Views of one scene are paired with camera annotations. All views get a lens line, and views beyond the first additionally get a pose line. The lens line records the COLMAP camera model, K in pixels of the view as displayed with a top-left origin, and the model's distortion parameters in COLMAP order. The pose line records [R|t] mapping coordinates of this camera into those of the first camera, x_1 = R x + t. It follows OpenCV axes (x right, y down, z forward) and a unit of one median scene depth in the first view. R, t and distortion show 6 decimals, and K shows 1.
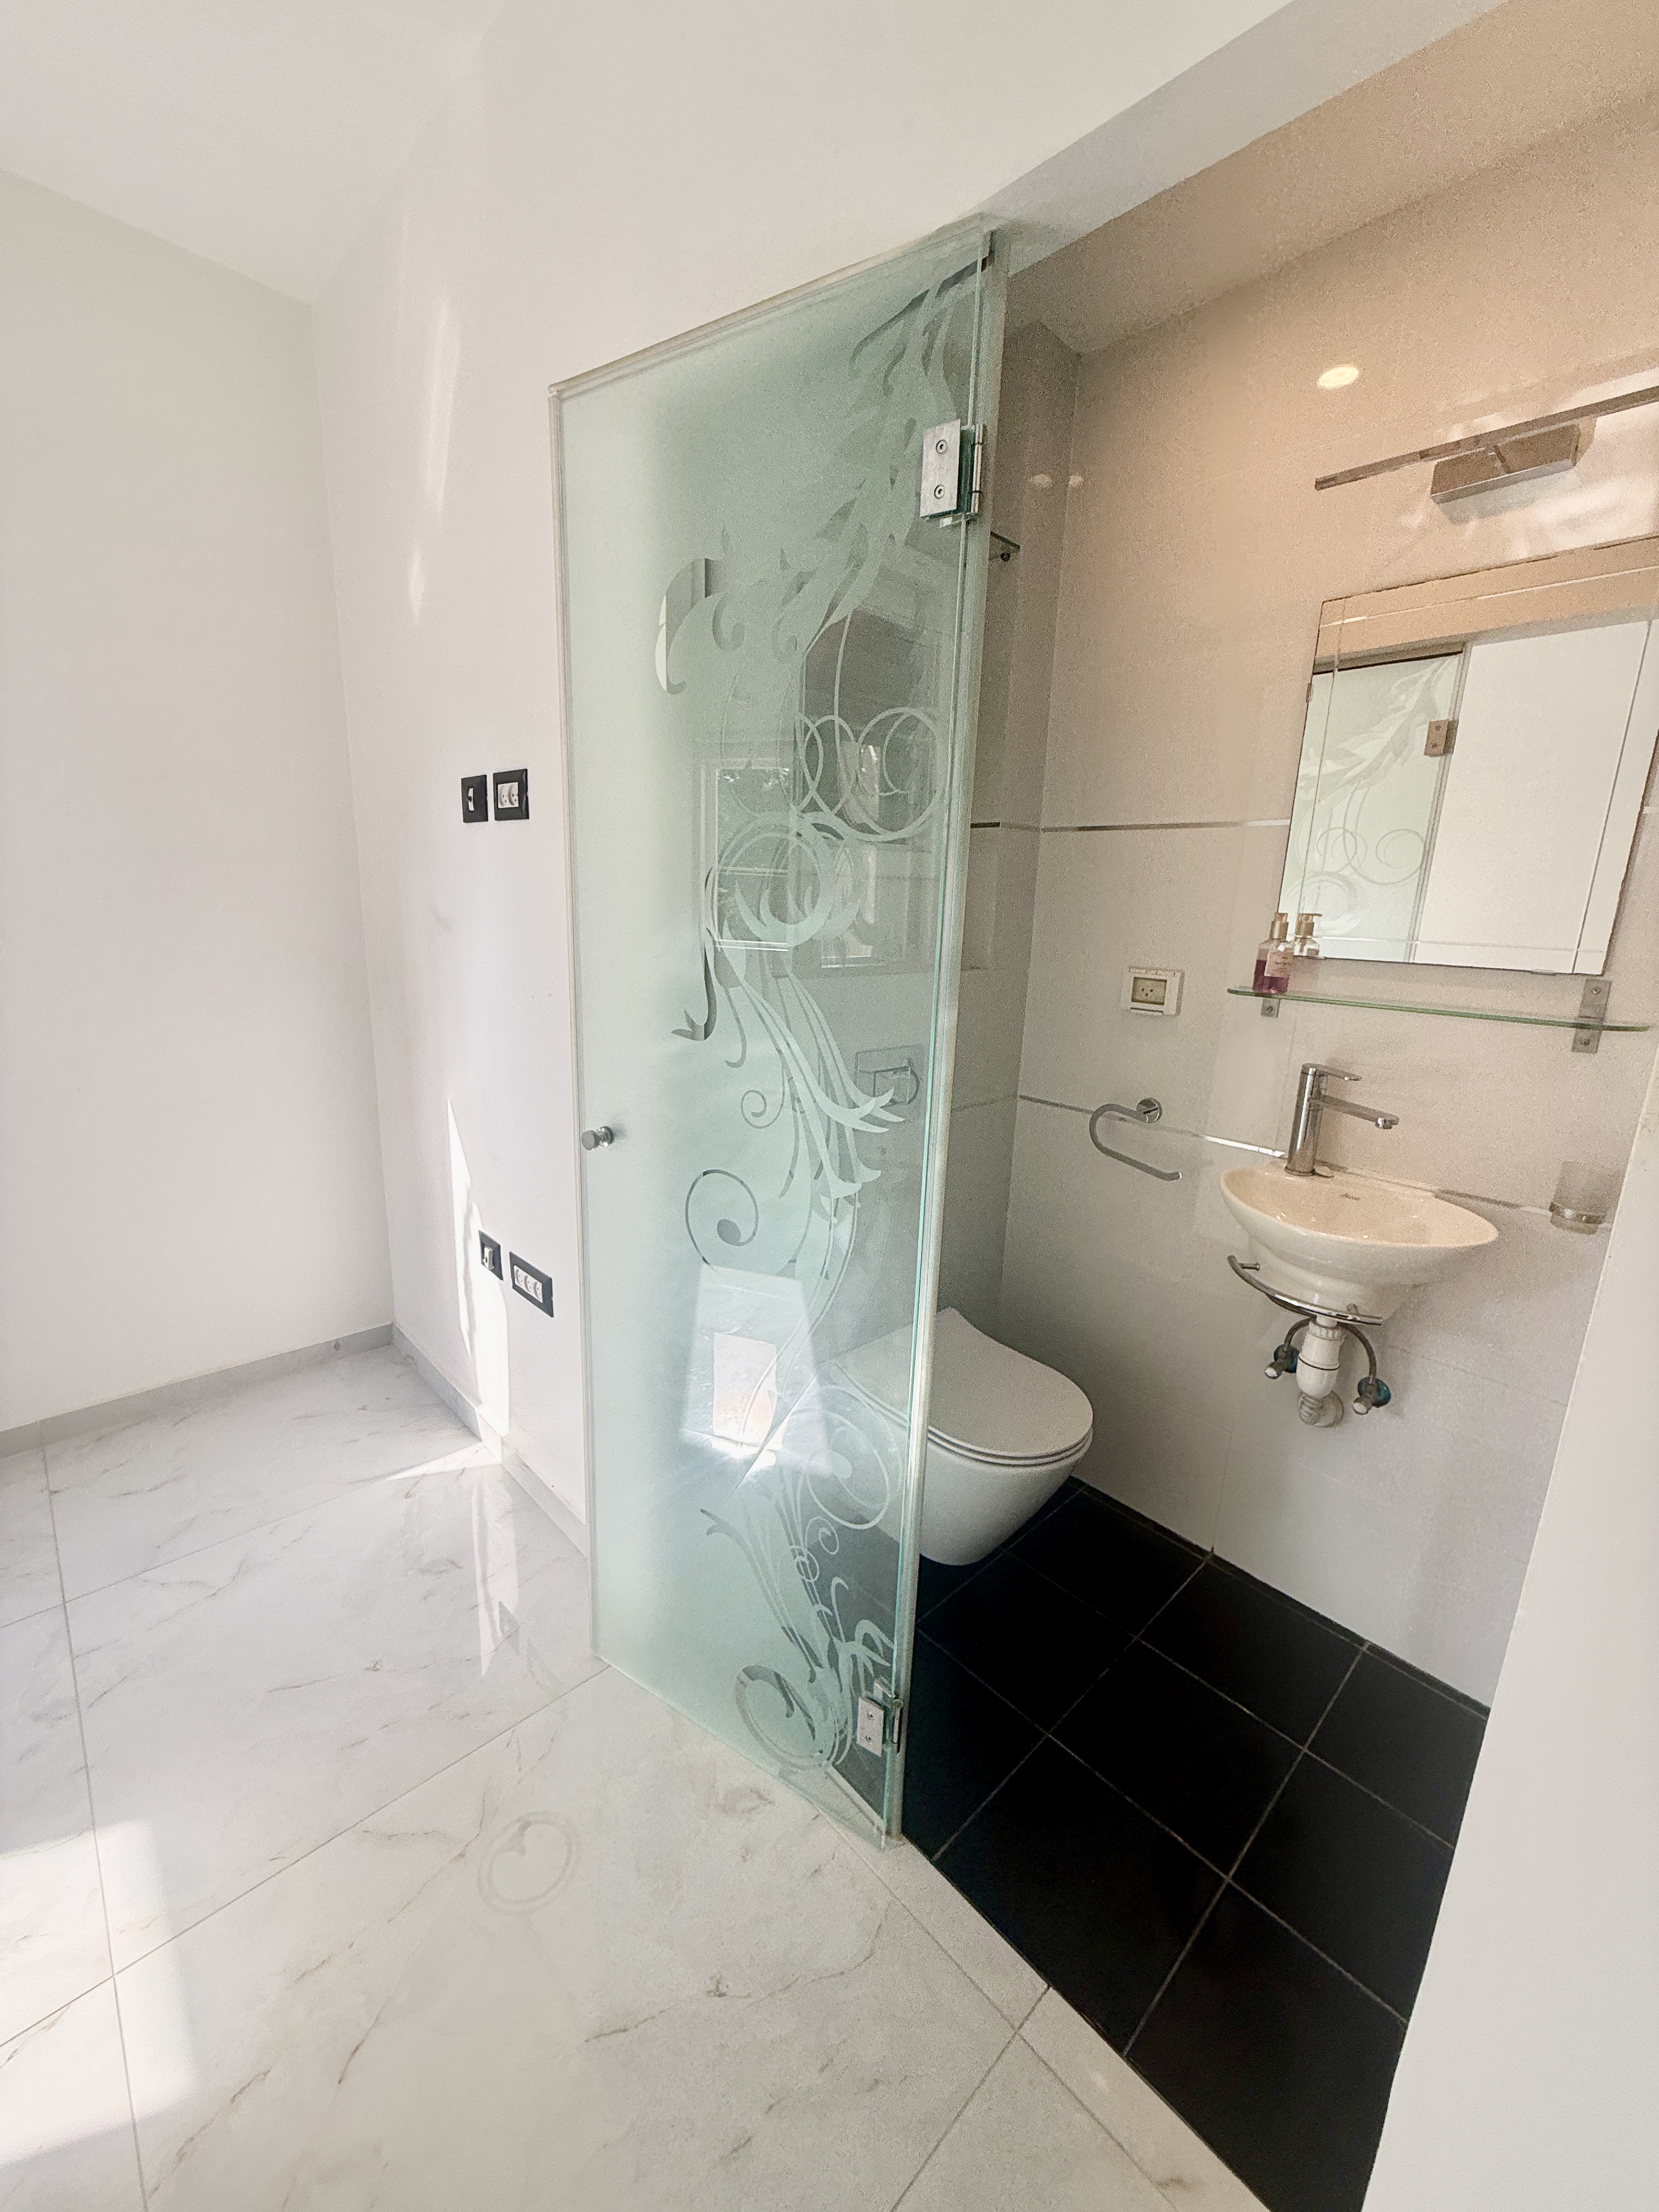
lens RADIAL K [[917.5, 0, 840.2], [0, 917.5, 1108.8], [0, 0, 1]] dist [0.000388, 0.000208]
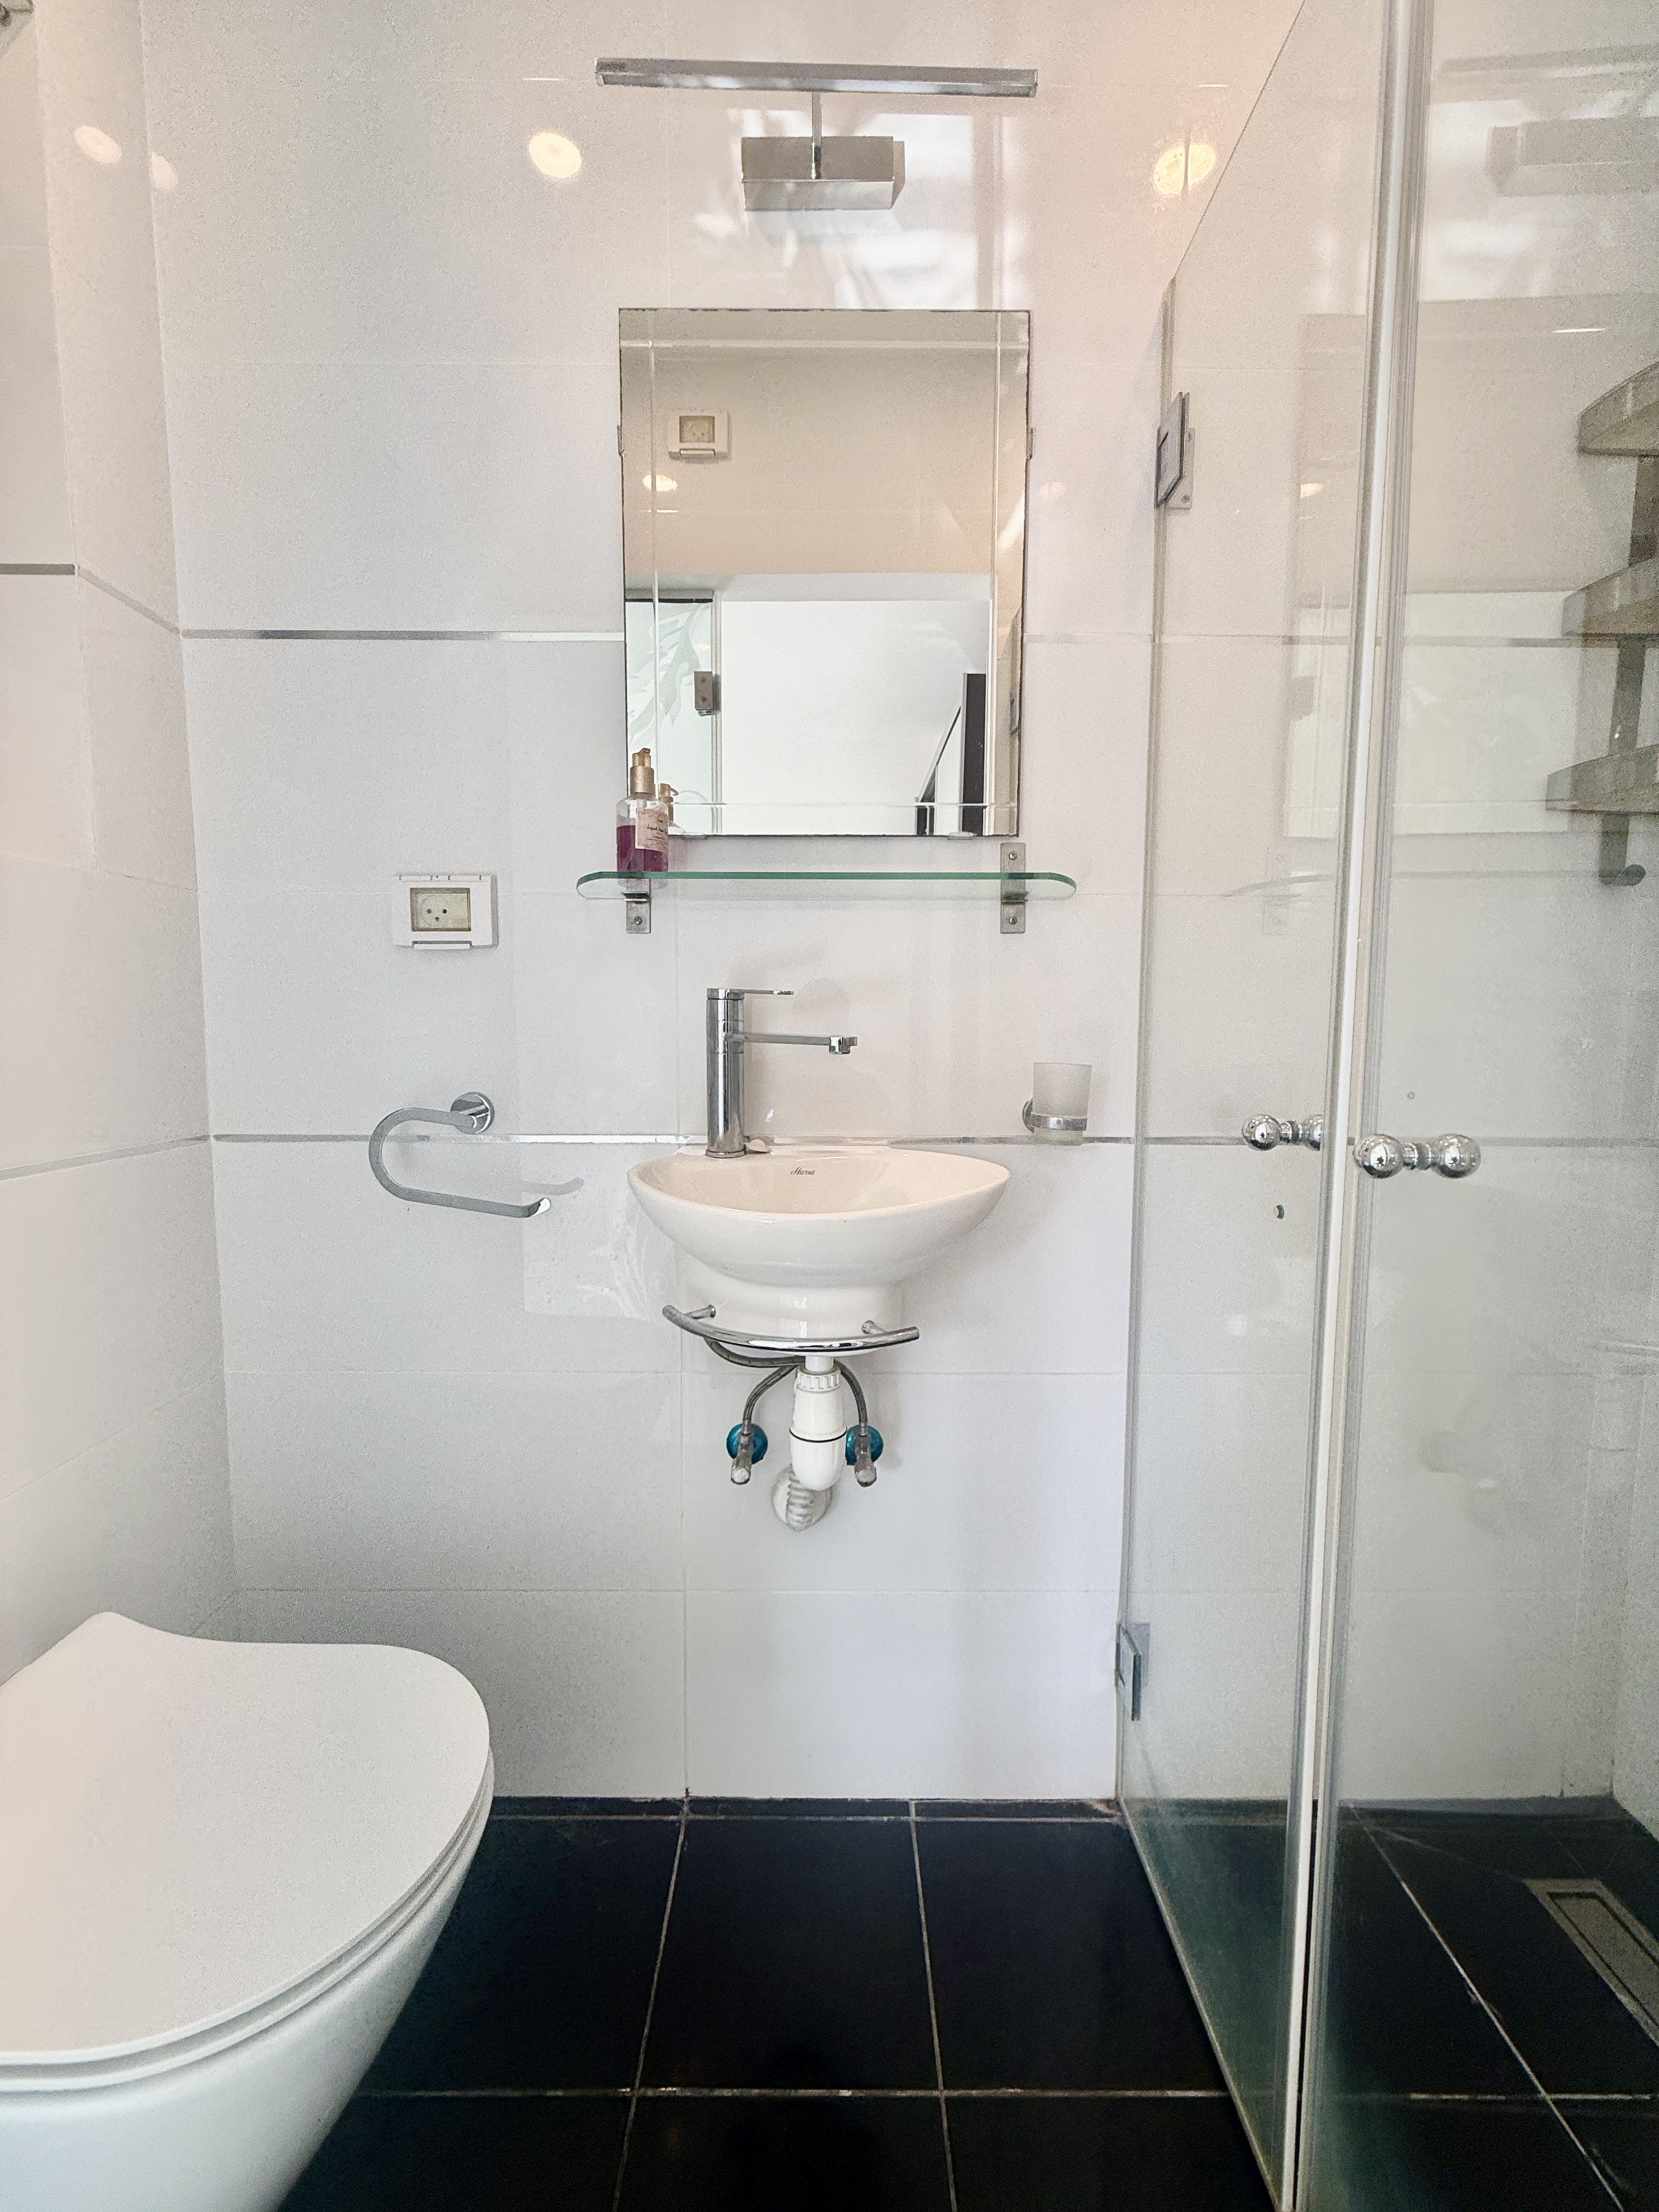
lens RADIAL K [[917.5, 0, 840.2], [0, 917.5, 1108.8], [0, 0, 1]] dist [0.000388, 0.000208]
pose [[0.695673, -0.099288, 0.711464, 0.088678], [0.196618, 0.978900, -0.055645, 0.088387], [-0.690927, 0.178597, 0.700516, 0.466288]]
